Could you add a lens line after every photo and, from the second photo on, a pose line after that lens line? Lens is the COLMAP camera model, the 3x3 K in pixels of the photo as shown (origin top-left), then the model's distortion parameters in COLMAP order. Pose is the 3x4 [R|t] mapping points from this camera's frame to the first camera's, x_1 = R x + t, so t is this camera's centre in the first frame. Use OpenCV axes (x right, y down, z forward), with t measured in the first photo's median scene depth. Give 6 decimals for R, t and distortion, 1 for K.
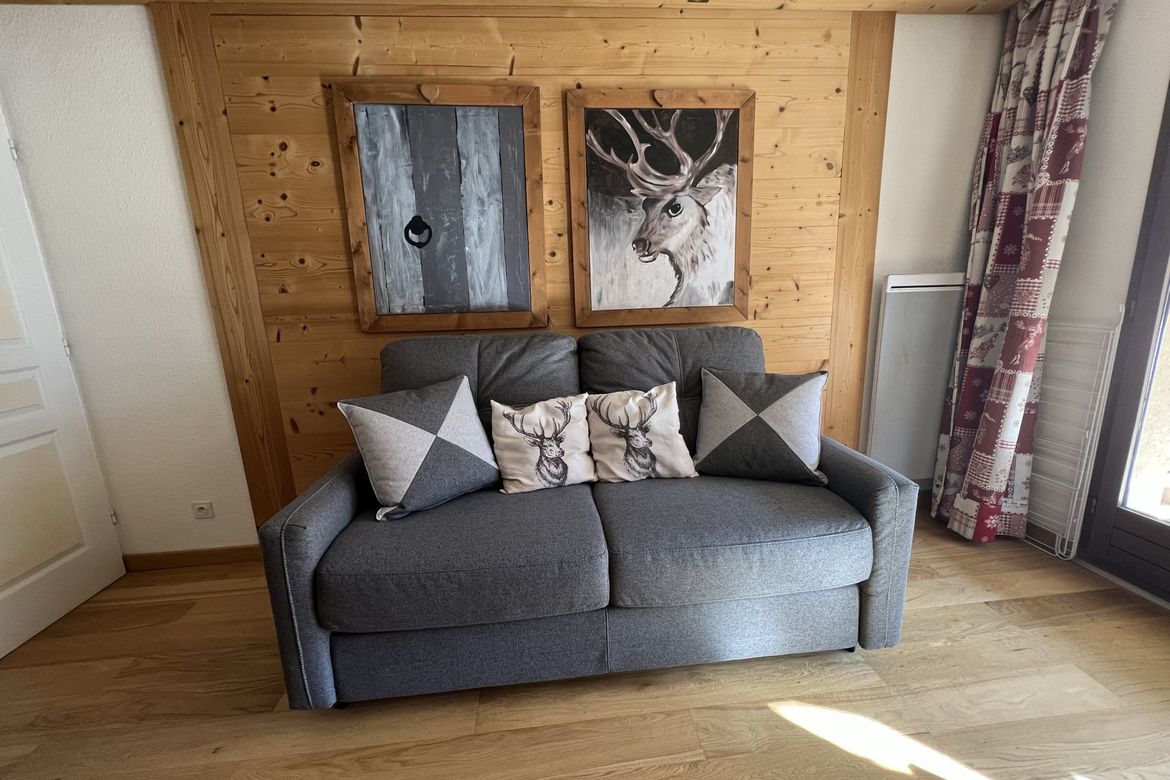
lens RADIAL K [[467.6, 0, 586.6], [0, 467.6, 390.6], [0, 0, 1]] dist [-0.001058, -0.000261]
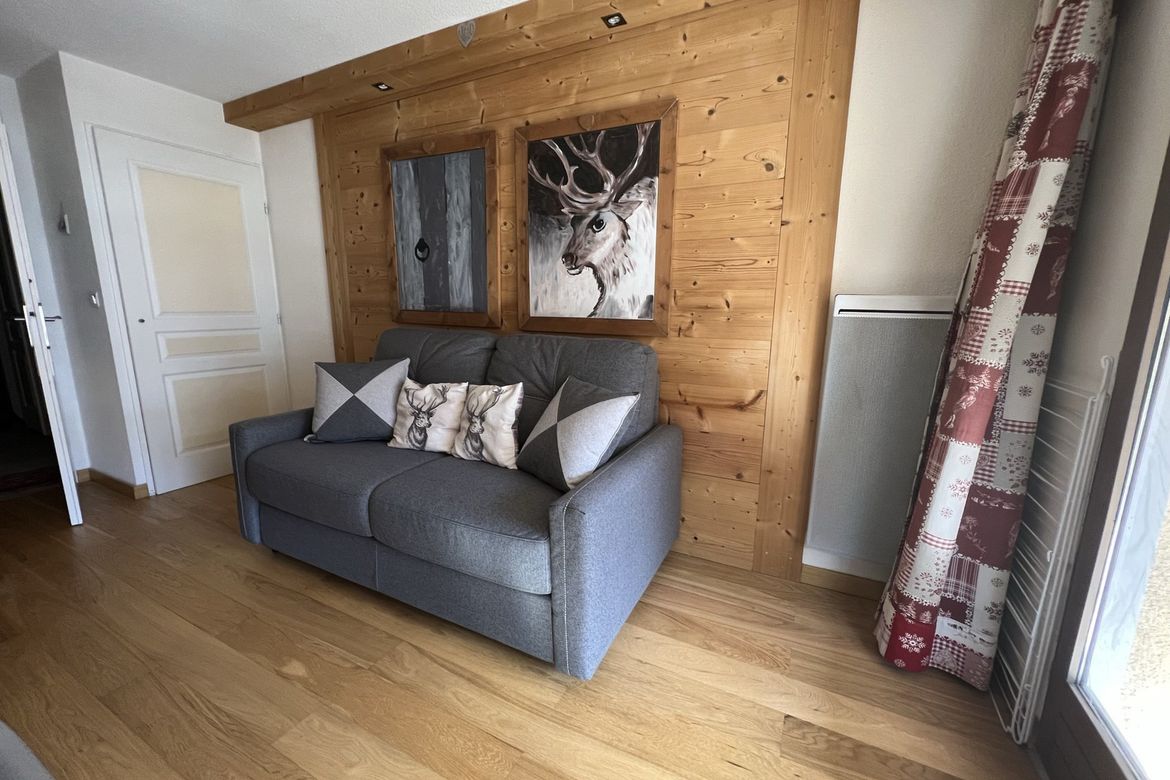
lens RADIAL K [[467.6, 0, 583.7], [0, 467.6, 390.4], [0, 0, 1]] dist [-0.001058, -0.000261]
pose [[0.842310, 0.142740, -0.519749, 0.786195], [-0.148543, 0.988429, 0.030724, -0.050183], [0.518121, 0.051327, 0.853766, 0.111578]]
